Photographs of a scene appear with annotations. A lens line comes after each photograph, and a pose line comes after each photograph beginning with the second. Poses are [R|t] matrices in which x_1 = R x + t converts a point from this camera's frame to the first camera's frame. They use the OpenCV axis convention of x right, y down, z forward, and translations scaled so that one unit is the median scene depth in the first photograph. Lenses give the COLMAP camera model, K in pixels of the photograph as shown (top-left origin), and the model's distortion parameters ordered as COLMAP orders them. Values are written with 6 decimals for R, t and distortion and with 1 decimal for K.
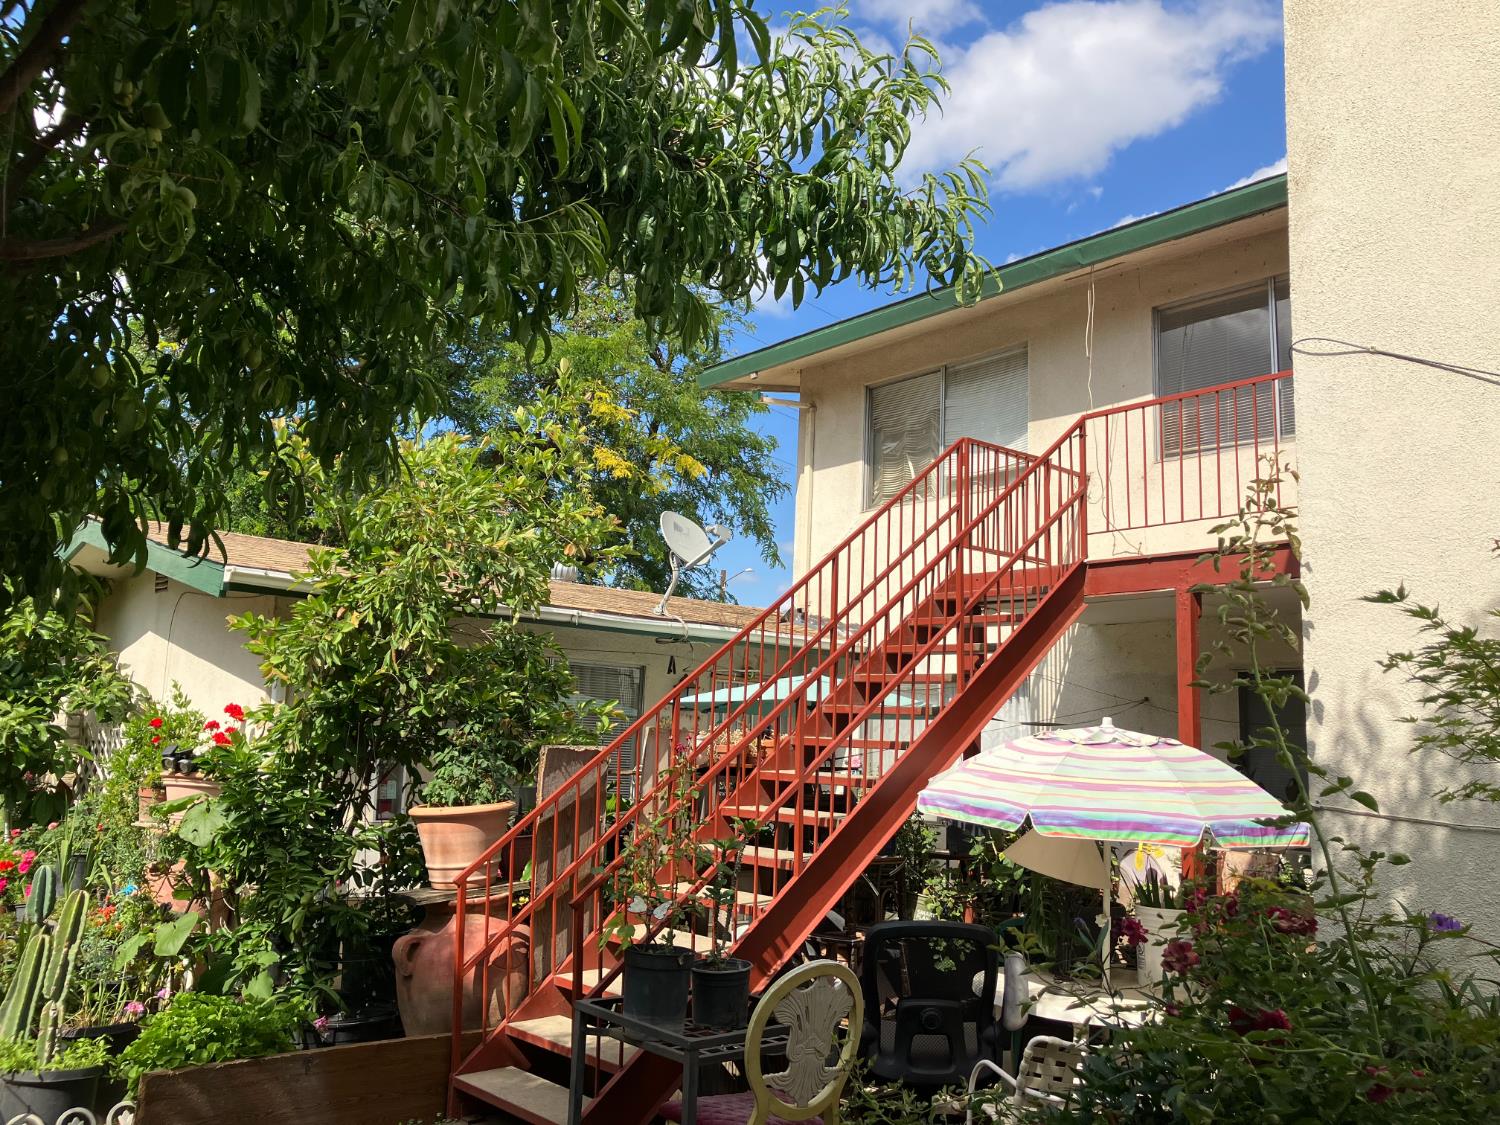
lens RADIAL K [[1215.4, 0, 750.0], [0, 1215.4, 562.5], [0, 0, 1]] dist [0.037110, 0.004131]
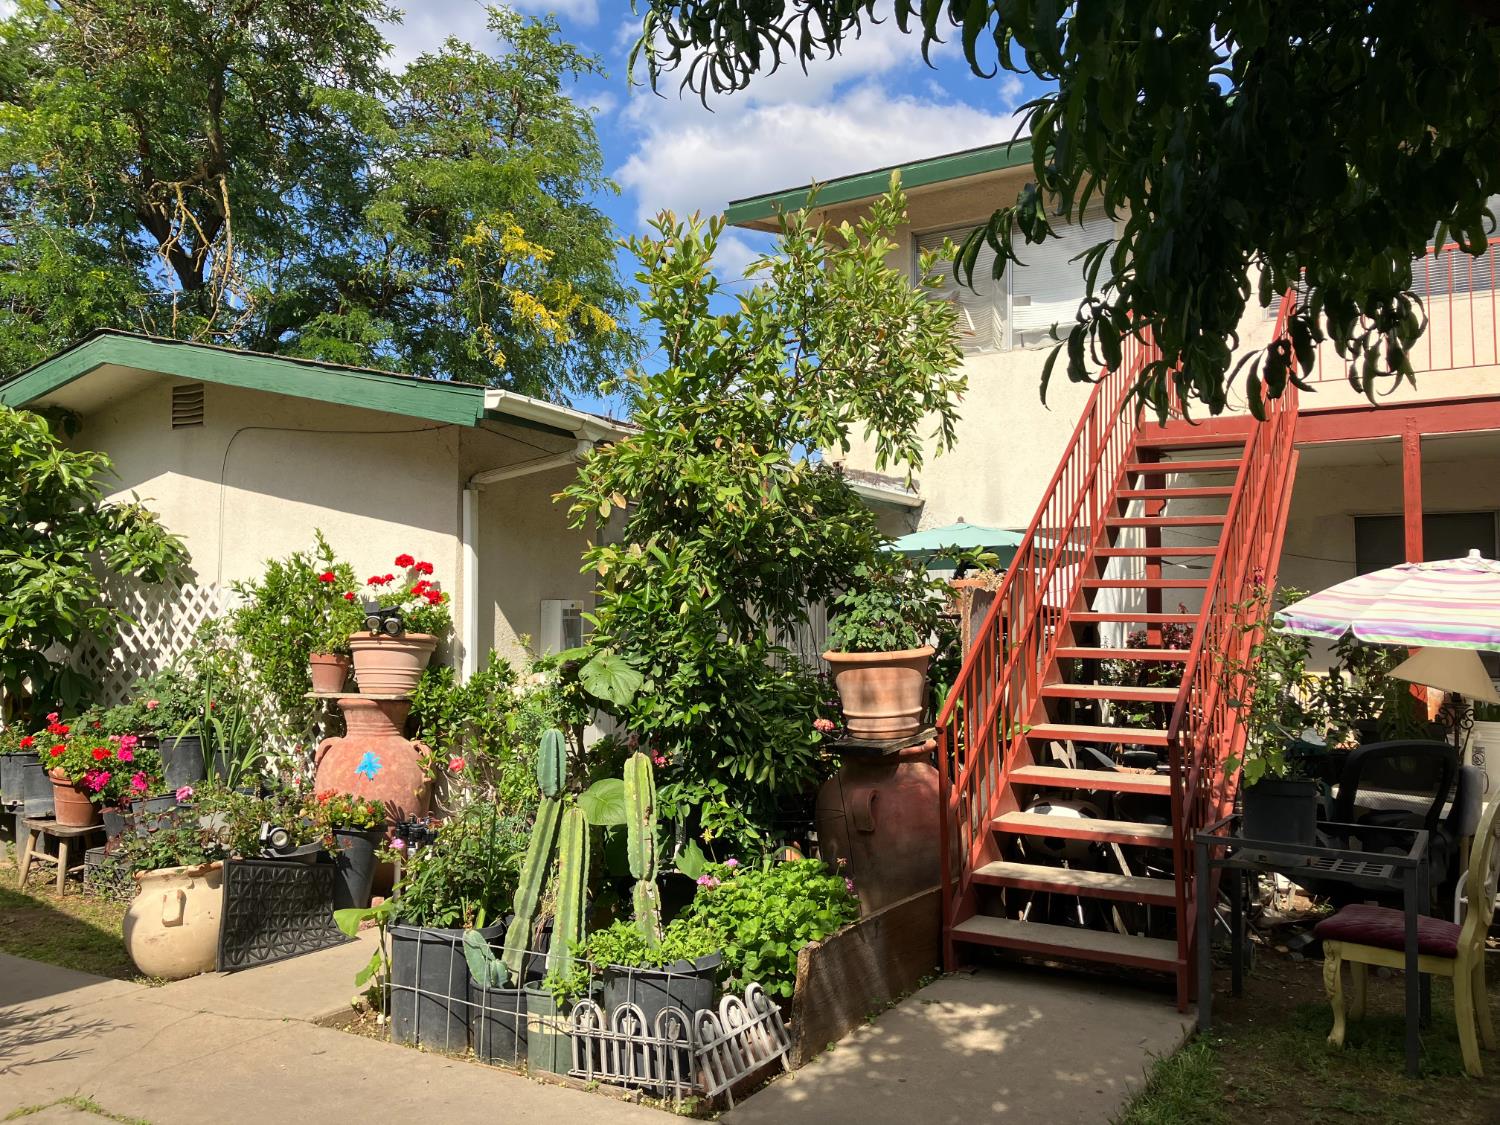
lens RADIAL K [[1215.4, 0, 750.0], [0, 1215.4, 562.5], [0, 0, 1]] dist [0.037110, 0.004131]
pose [[0.958000, -0.011258, 0.286546, -0.499040], [-0.018245, 0.994812, 0.100083, 0.034588], [-0.286186, -0.101107, 0.952825, 0.129988]]
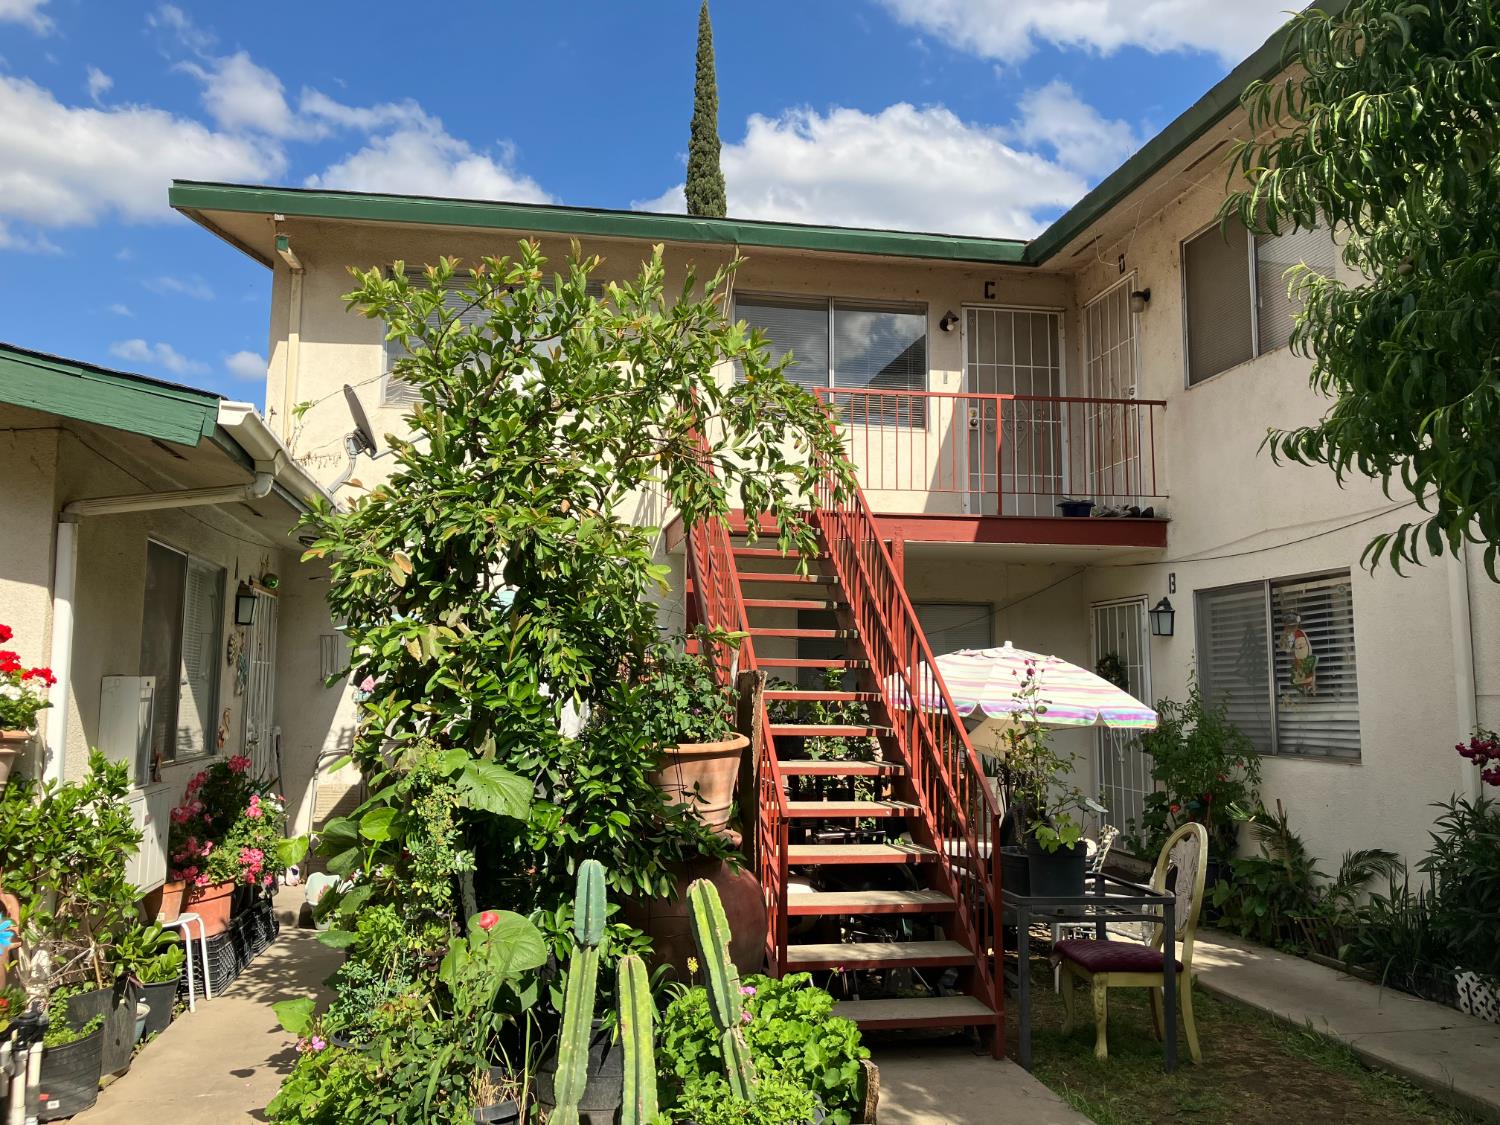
lens RADIAL K [[1215.4, 0, 750.0], [0, 1215.4, 562.5], [0, 0, 1]] dist [0.037110, 0.004131]
pose [[0.538862, 0.052616, 0.840749, -0.809563], [-0.116376, 0.993127, 0.012436, 0.046161], [-0.834317, -0.104544, 0.541282, 0.419896]]
